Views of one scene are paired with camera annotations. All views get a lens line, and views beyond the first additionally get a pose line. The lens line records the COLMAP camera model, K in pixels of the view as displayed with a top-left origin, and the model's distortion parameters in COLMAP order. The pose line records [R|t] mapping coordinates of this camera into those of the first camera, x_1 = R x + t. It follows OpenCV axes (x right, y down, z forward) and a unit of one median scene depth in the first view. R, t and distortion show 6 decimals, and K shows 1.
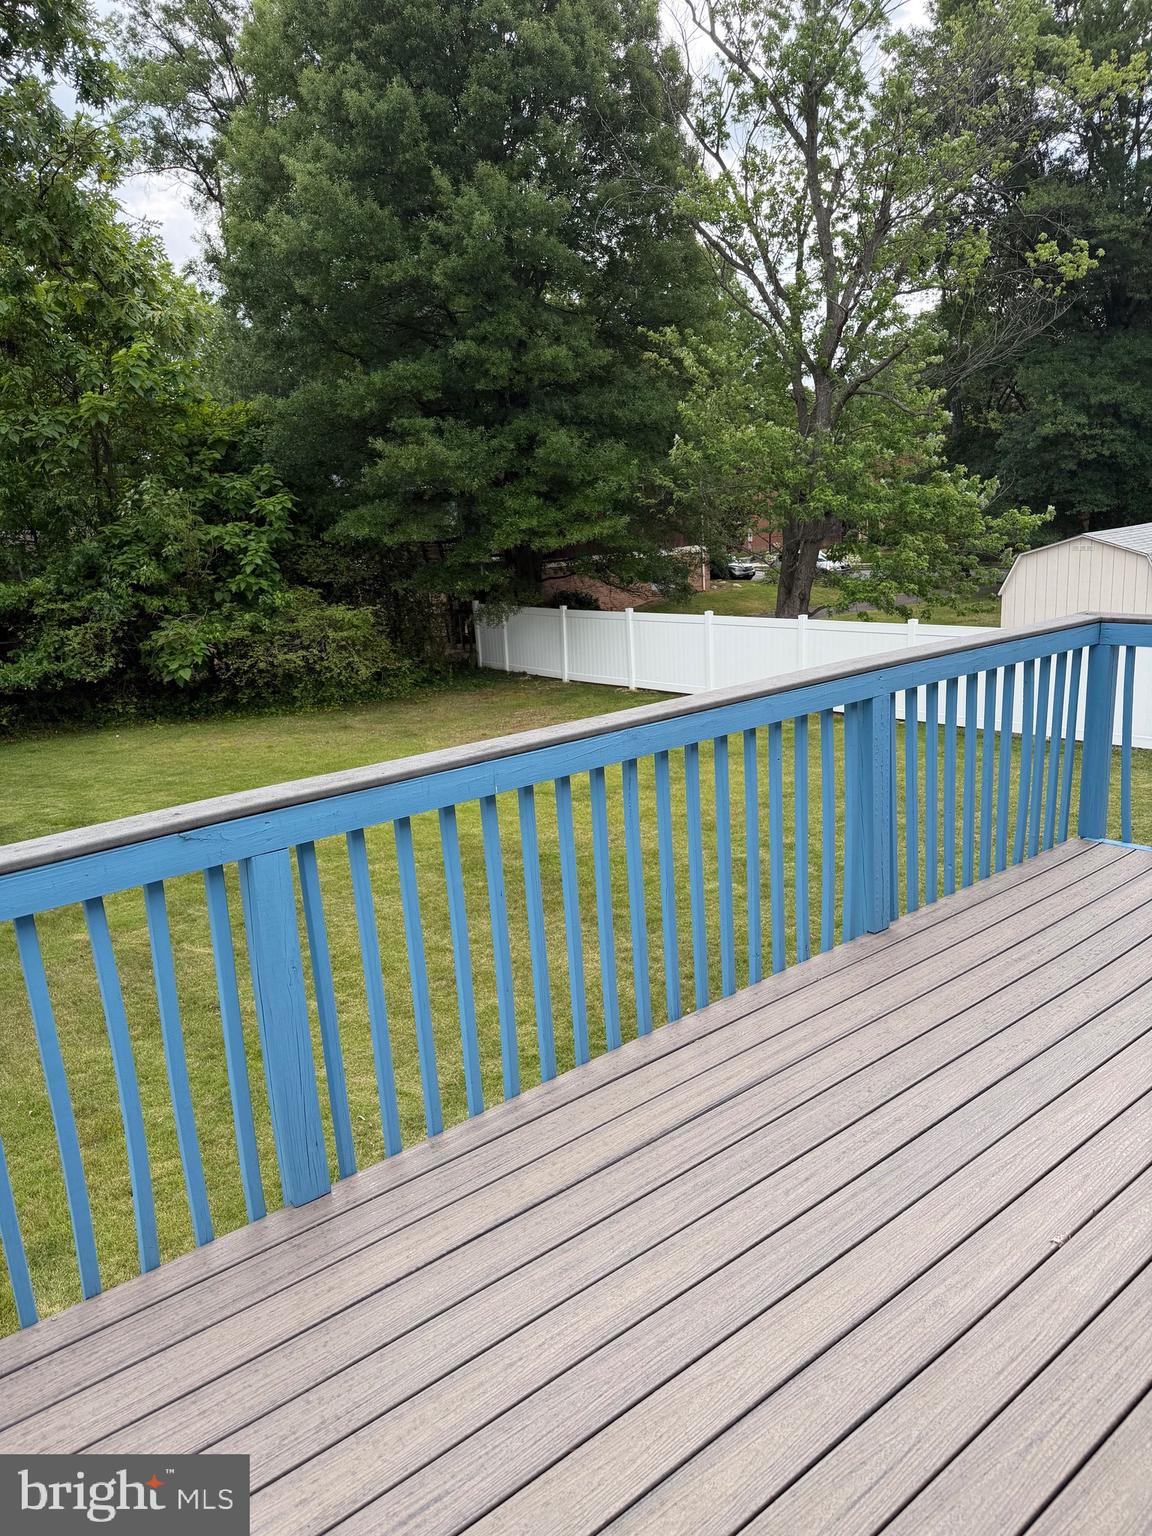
lens RADIAL K [[1093.9, 0, 576.0], [0, 1093.9, 768.0], [0, 0, 1]] dist [0.001653, -0.006678]
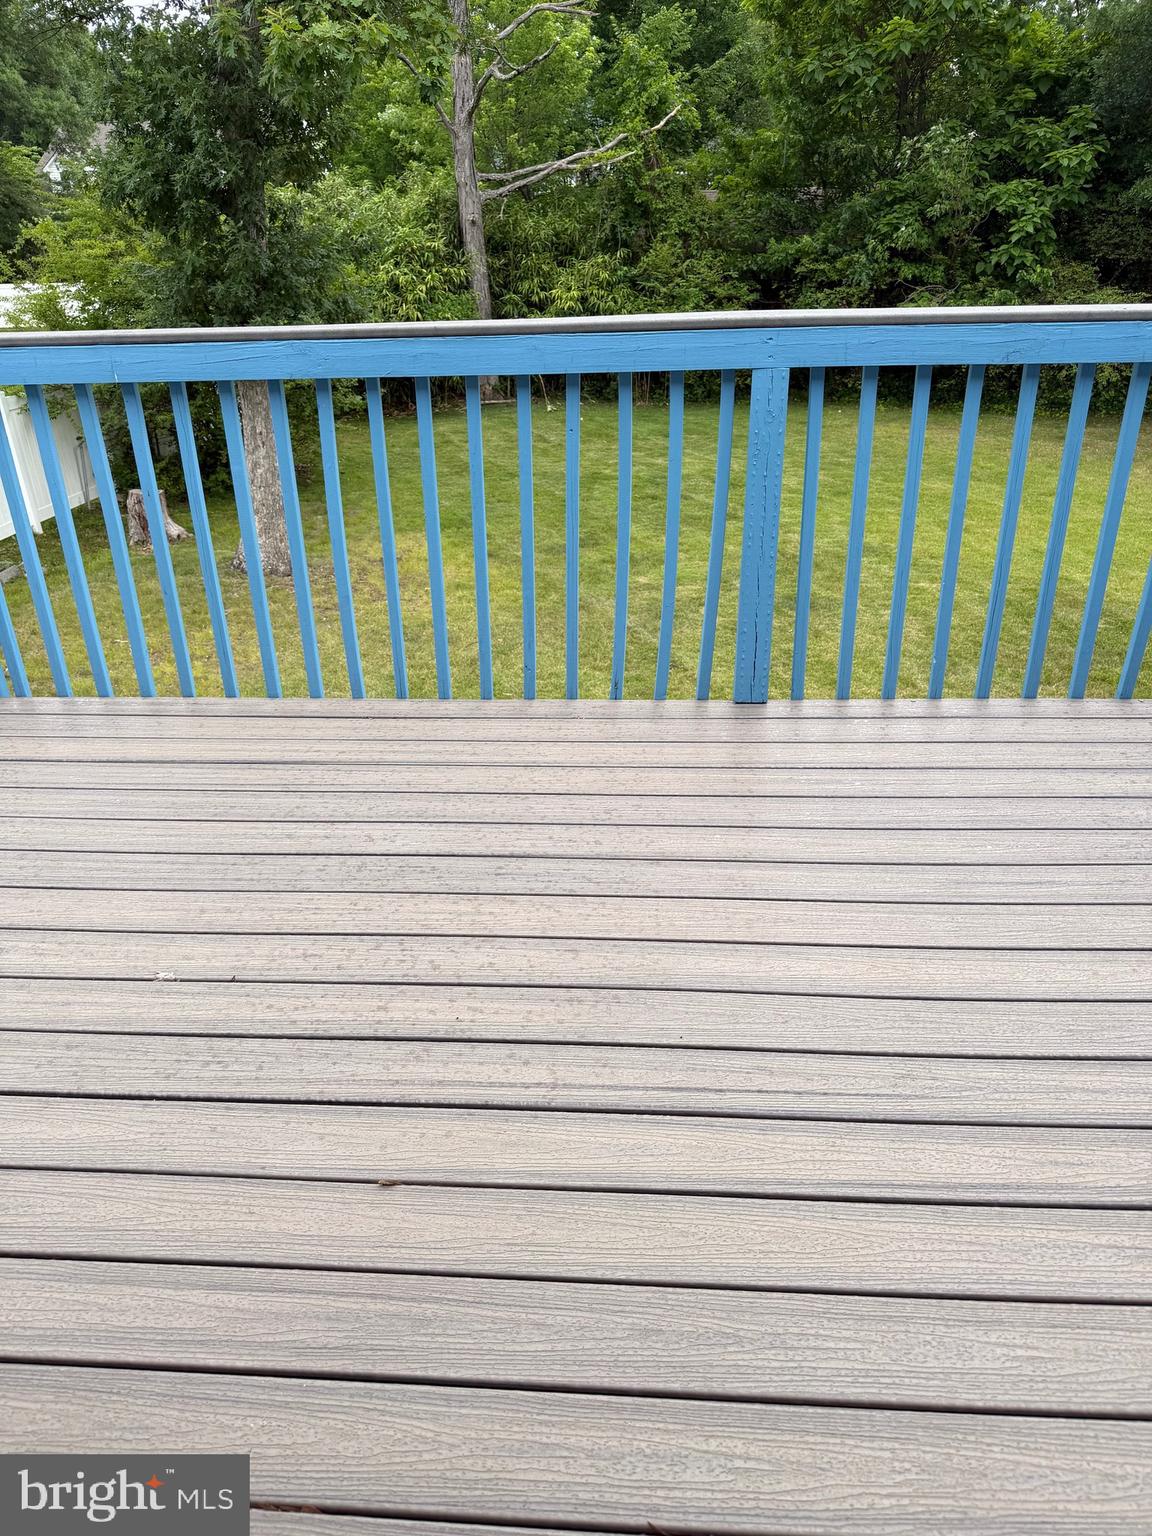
lens RADIAL K [[1093.9, 0, 576.0], [0, 1093.9, 768.0], [0, 0, 1]] dist [0.001653, -0.006678]
pose [[0.729670, 0.343732, -0.591125, 0.111527], [-0.176819, 0.929917, 0.322474, -0.005773], [0.660542, -0.130777, 0.739311, 0.058328]]
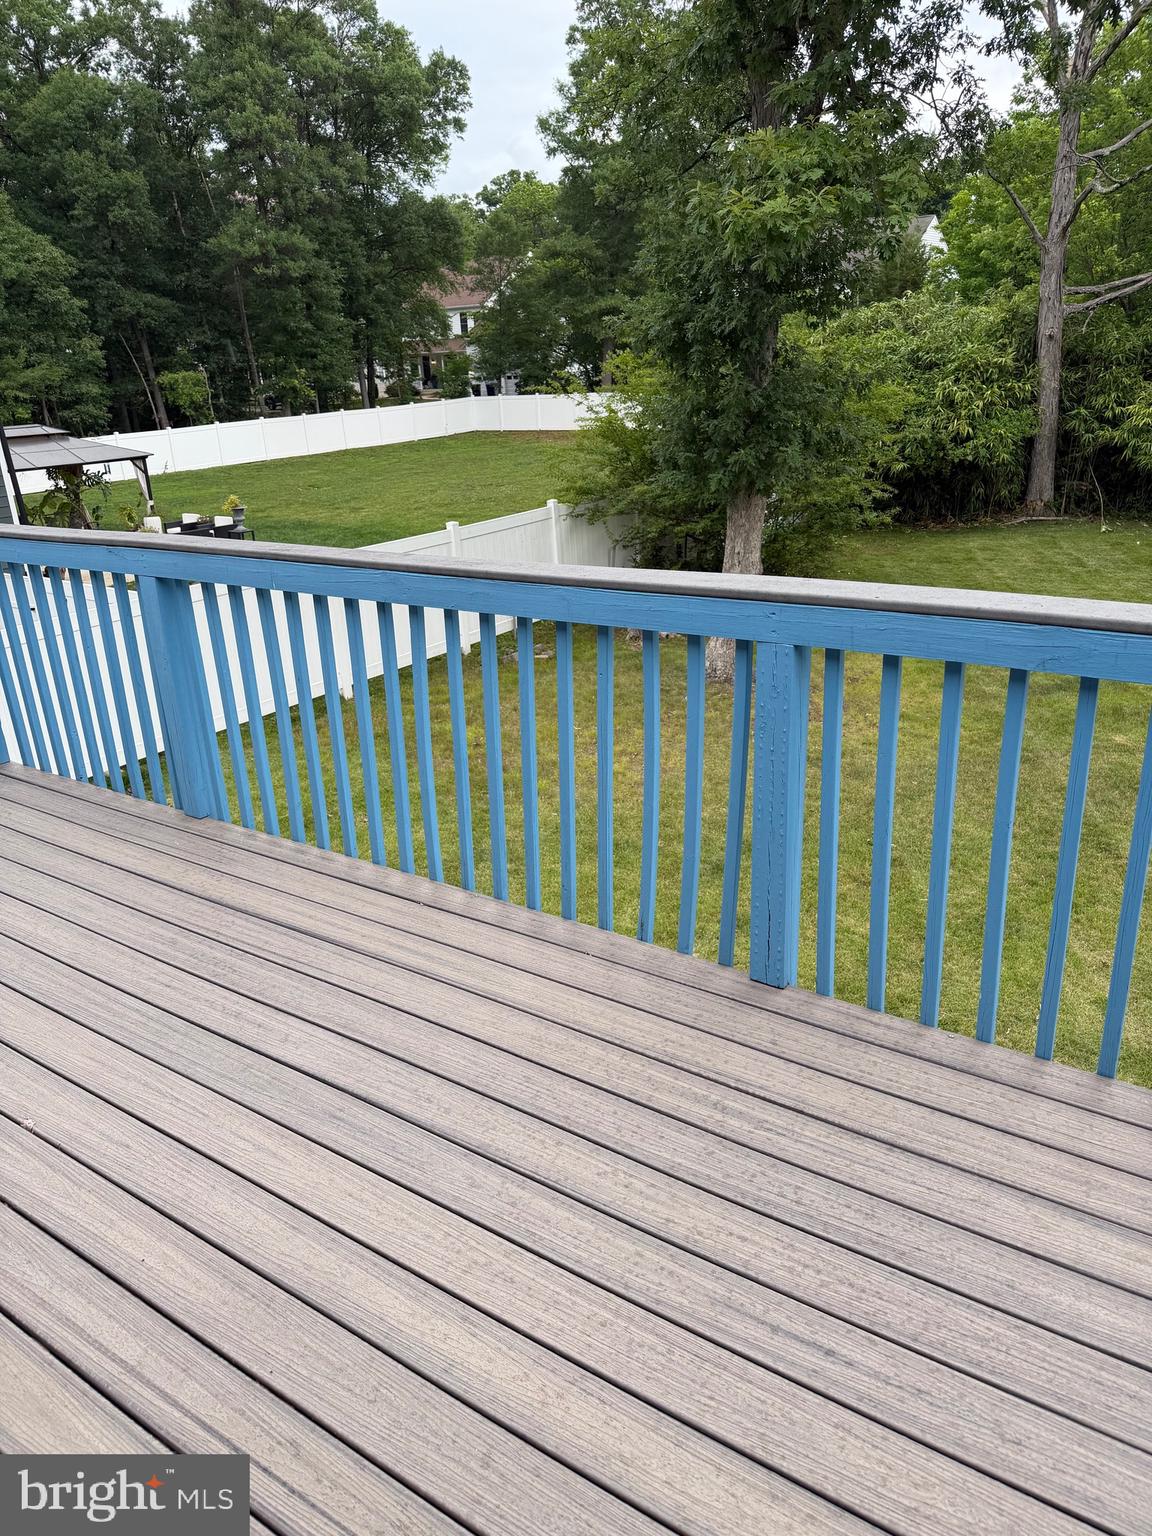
lens RADIAL K [[1076.9, 0, 576.0], [0, 1076.9, 768.0], [0, 0, 1]] dist [-0.000311, -0.005806]
pose [[0.291527, 0.389814, -0.873532, 0.133011], [-0.187242, 0.918787, 0.347520, -0.032298], [0.938058, 0.062250, 0.340840, 0.109199]]
